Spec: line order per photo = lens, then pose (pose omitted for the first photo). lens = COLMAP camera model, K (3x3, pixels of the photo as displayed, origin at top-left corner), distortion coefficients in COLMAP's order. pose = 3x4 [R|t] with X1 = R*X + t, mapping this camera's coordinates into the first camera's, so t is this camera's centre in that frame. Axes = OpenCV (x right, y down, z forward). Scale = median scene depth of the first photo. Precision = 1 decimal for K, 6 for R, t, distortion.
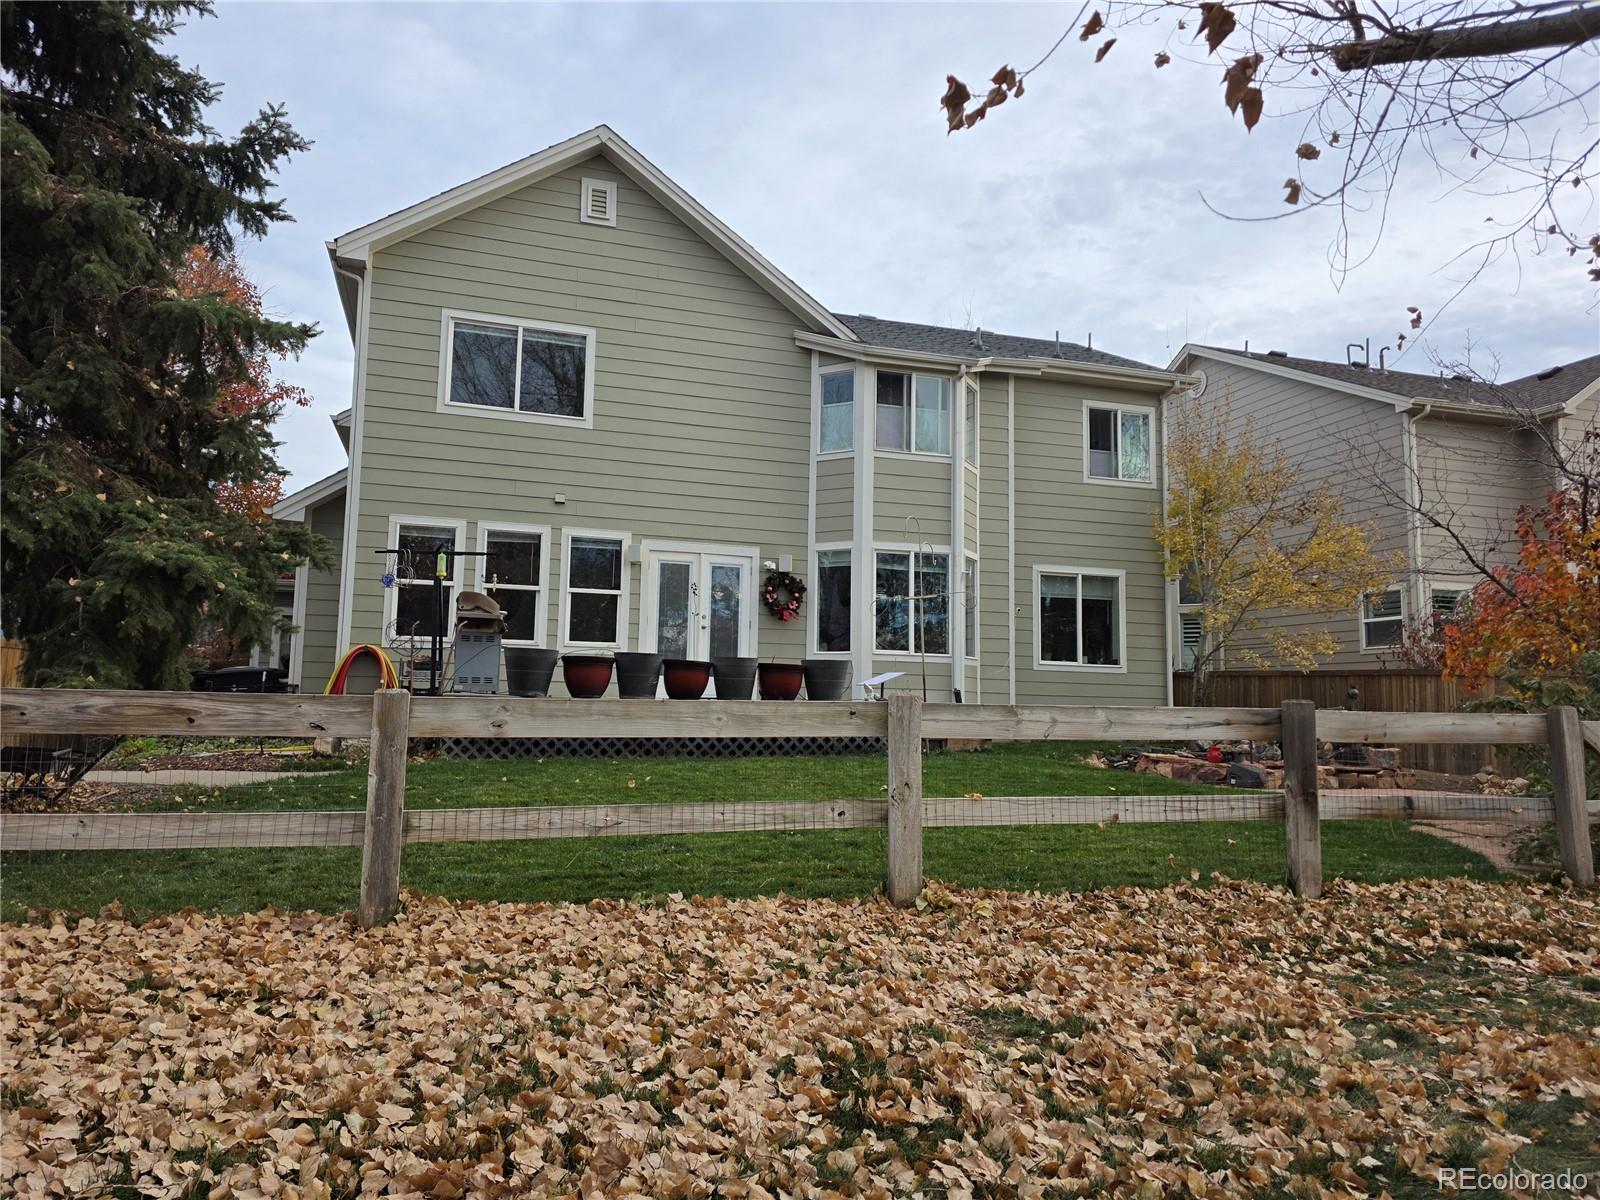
lens RADIAL K [[1072.5, 0, 817.4], [0, 1072.5, 594.4], [0, 0, 1]] dist [0.070903, -0.068133]
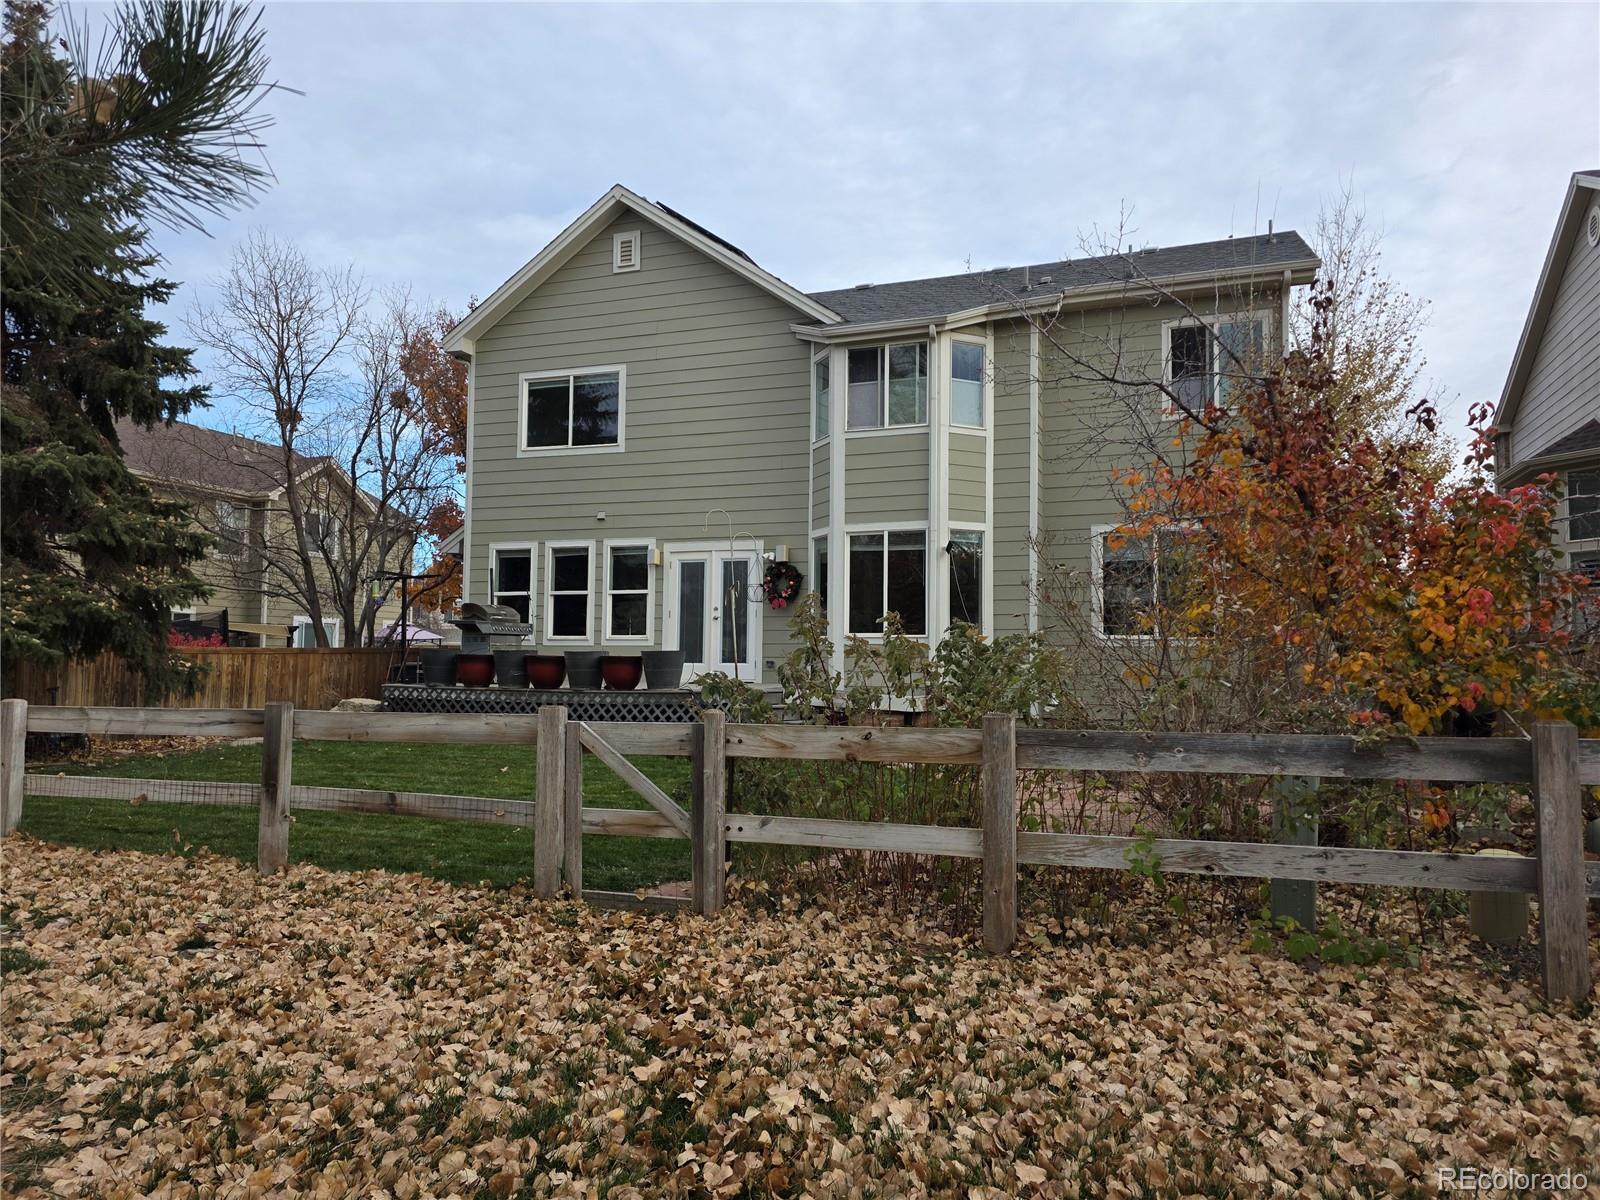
lens RADIAL K [[1090.5, 0, 800.0], [0, 1090.5, 600.0], [0, 0, 1]] dist [0.080999, -0.000685]
pose [[0.785087, -0.050864, -0.617294, 0.646327], [0.071009, 0.997443, 0.008123, 0.009185], [0.615302, -0.050211, 0.786691, 0.177426]]
